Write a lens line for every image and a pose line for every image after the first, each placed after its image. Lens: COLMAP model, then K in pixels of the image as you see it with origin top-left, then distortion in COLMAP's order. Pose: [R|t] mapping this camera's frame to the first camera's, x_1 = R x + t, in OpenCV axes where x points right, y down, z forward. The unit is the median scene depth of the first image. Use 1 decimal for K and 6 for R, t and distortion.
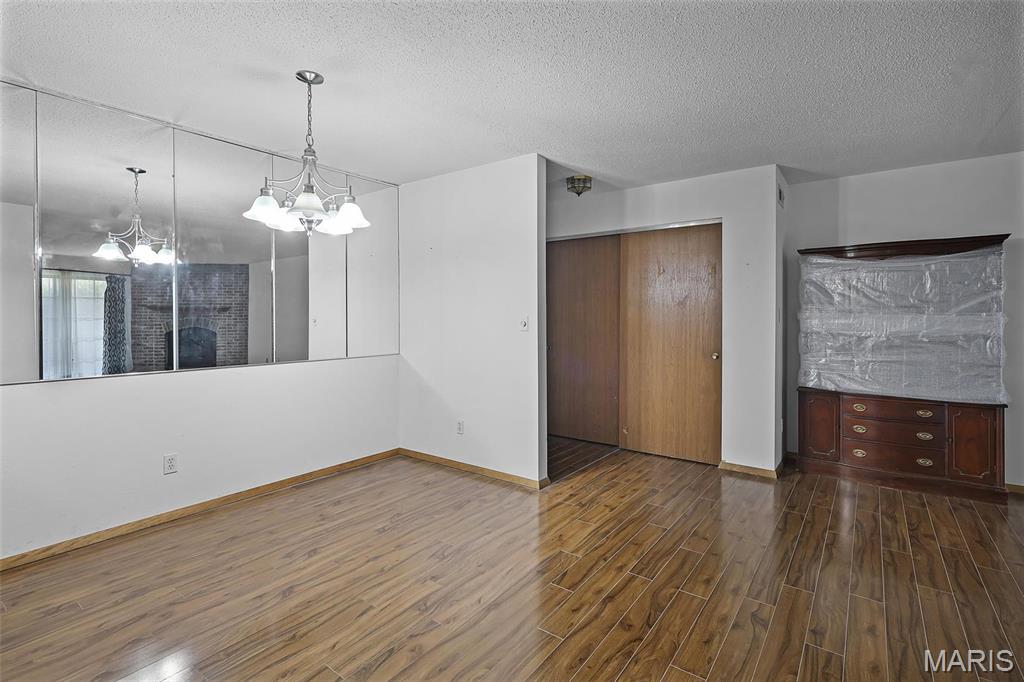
lens RADIAL K [[482.8, 0, 513.2], [0, 482.8, 323.0], [0, 0, 1]] dist [0.001571, 0.001299]
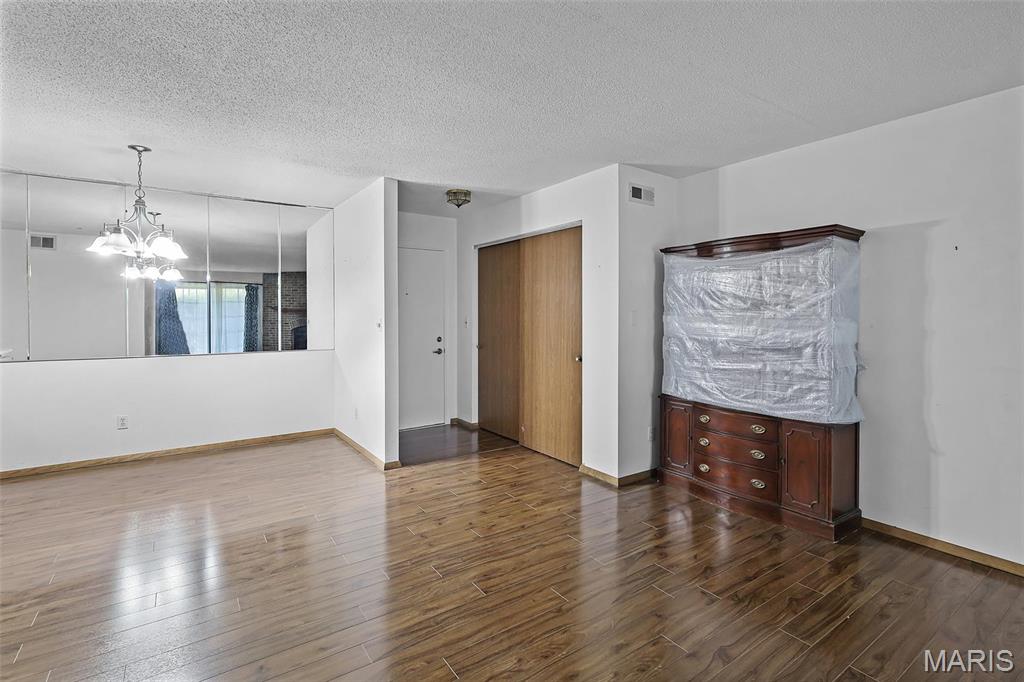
lens RADIAL K [[482.8, 0, 513.2], [0, 482.8, 323.0], [0, 0, 1]] dist [0.001571, 0.001299]
pose [[0.941955, -0.000059, -0.335739, 0.633102], [0.004560, 0.999910, 0.012615, -0.018791], [0.335708, -0.013414, 0.941871, 0.014970]]
